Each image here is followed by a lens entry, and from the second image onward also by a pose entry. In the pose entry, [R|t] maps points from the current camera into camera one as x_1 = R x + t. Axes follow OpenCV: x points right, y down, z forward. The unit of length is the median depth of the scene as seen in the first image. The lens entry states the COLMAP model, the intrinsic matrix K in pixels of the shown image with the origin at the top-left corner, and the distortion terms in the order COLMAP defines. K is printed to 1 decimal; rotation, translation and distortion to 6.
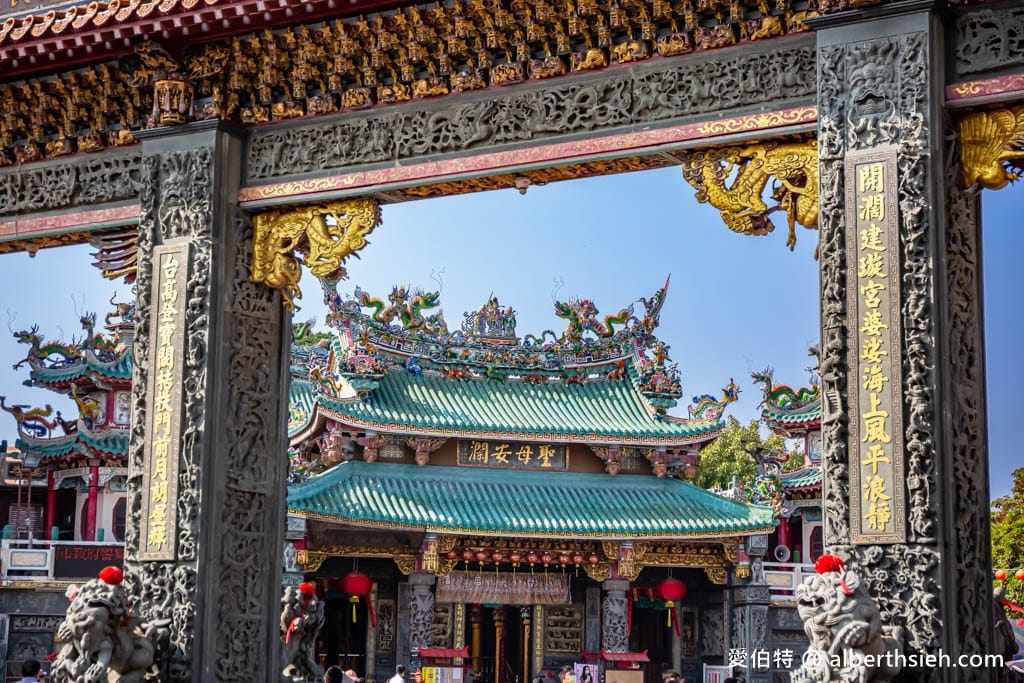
lens RADIAL K [[1913.1, 0, 512.0], [0, 1913.1, 341.5], [0, 0, 1]] dist [0.119019, 0.293434]
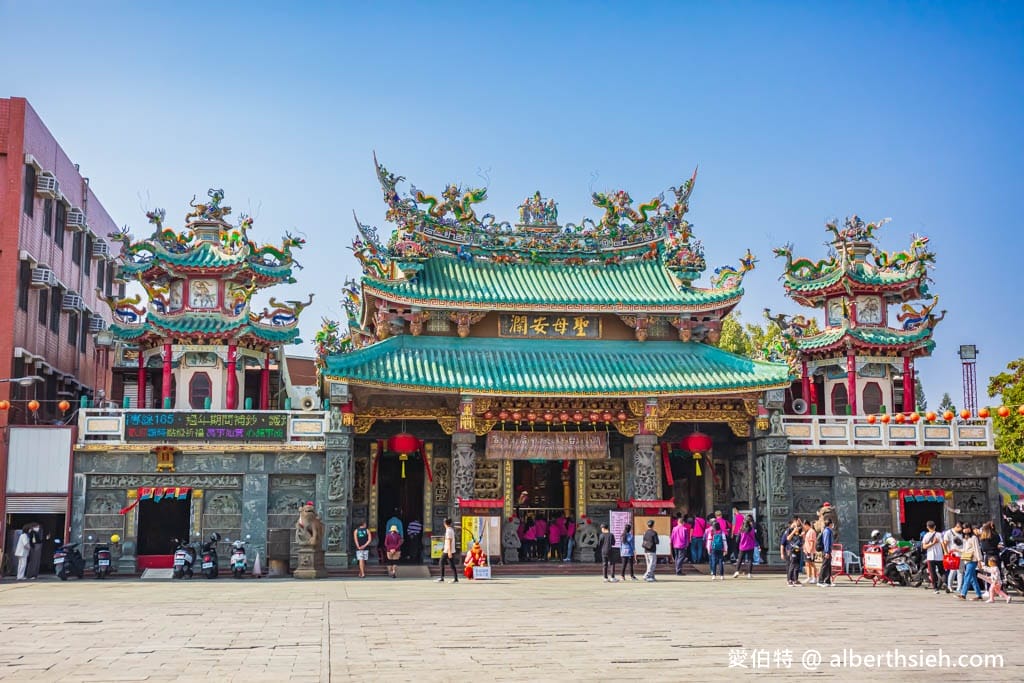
lens RADIAL K [[1241.9, 0, 512.0], [0, 1241.9, 341.5], [0, 0, 1]] dist [0.007468, 0.016104]
pose [[0.988706, -0.038004, -0.144972, 0.083107], [0.041565, 0.998902, 0.021610, 0.051689], [0.143991, -0.027392, 0.989200, 0.283628]]
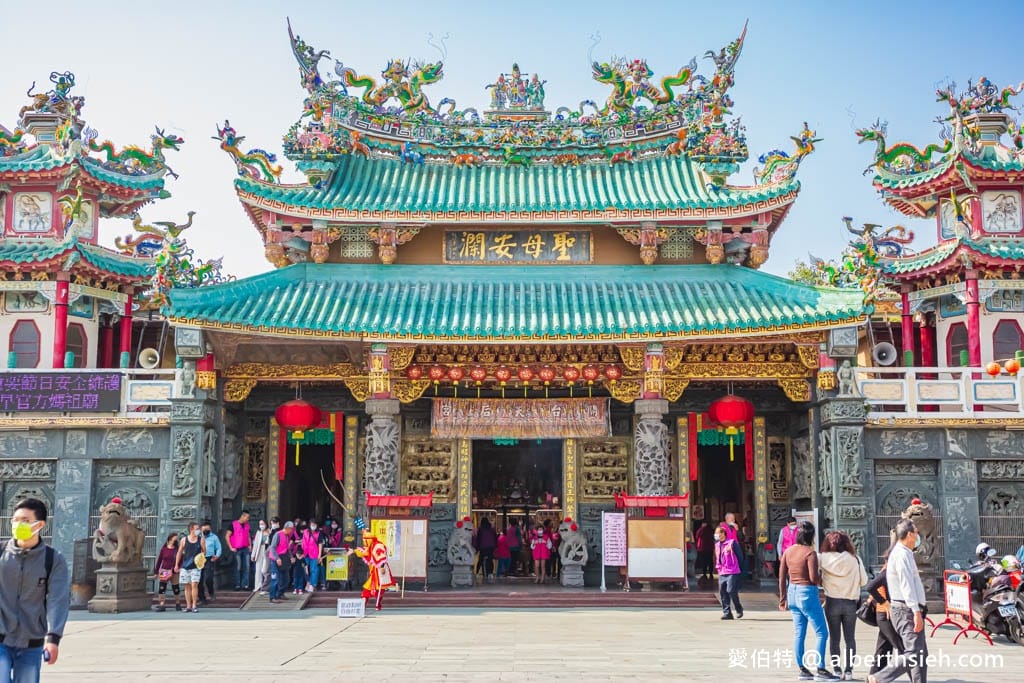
lens RADIAL K [[1291.3, 0, 512.0], [0, 1291.3, 341.5], [0, 0, 1]] dist [0.017329, 0.079546]
pose [[0.956576, -0.056317, -0.285990, 0.145888], [0.063375, 0.997870, 0.015477, 0.089362], [0.284509, -0.032929, 0.958108, 0.498392]]
